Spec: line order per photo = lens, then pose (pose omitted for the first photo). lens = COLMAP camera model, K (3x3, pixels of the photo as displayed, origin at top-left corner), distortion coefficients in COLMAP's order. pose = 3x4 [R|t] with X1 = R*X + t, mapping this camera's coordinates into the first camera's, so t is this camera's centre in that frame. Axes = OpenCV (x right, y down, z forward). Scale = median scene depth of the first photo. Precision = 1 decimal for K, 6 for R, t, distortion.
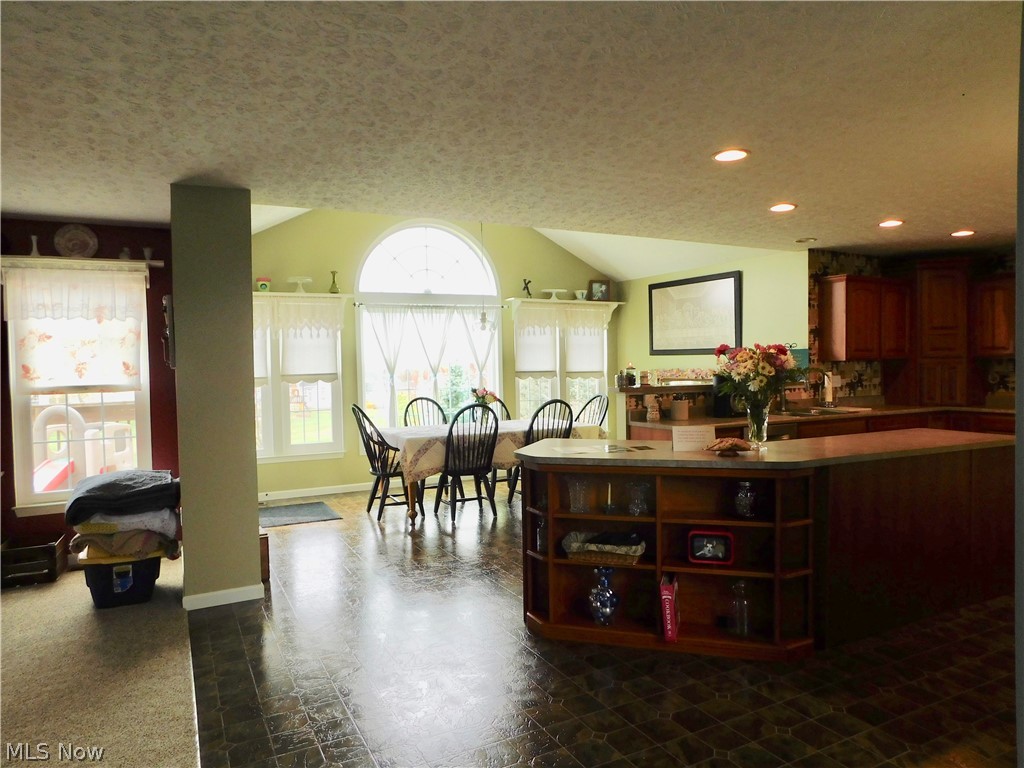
lens RADIAL K [[686.3, 0, 507.7], [0, 686.3, 385.1], [0, 0, 1]] dist [-0.066004, 0.053973]
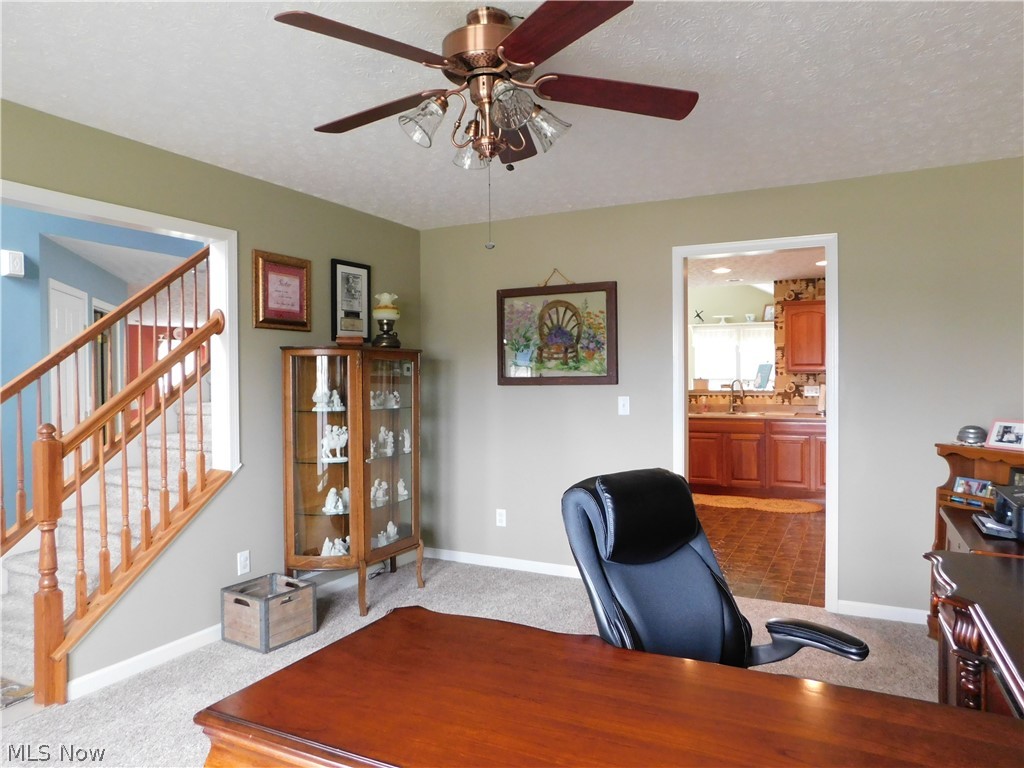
lens RADIAL K [[686.3, 0, 513.4], [0, 686.3, 379.9], [0, 0, 1]] dist [-0.066004, 0.053973]
pose [[0.591040, 0.018227, -0.806436, 1.130842], [-0.030637, 0.999531, 0.000138, -0.009677], [0.806060, 0.024625, 0.591321, -0.088217]]
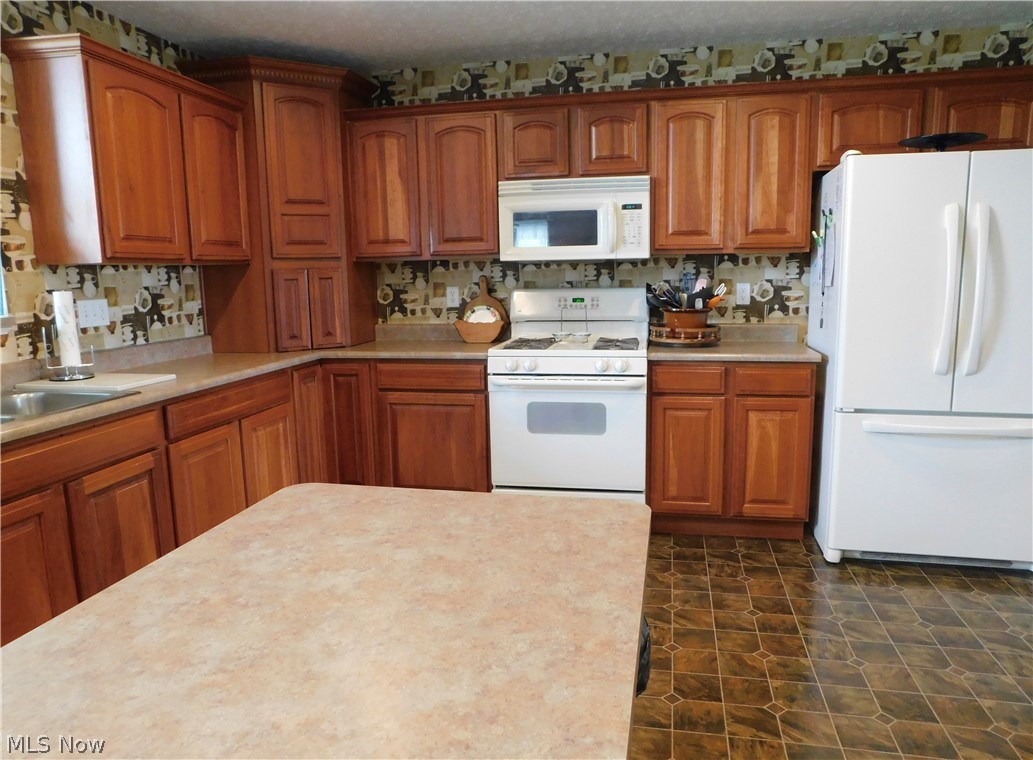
lens RADIAL K [[716.6, 0, 531.8], [0, 716.6, 383.8], [0, 0, 1]] dist [-0.067432, 0.048462]
pose [[0.616334, -0.121912, 0.777991, 0.308650], [0.033220, 0.991090, 0.128987, -0.009771], [-0.786784, -0.053654, 0.614892, 0.515786]]
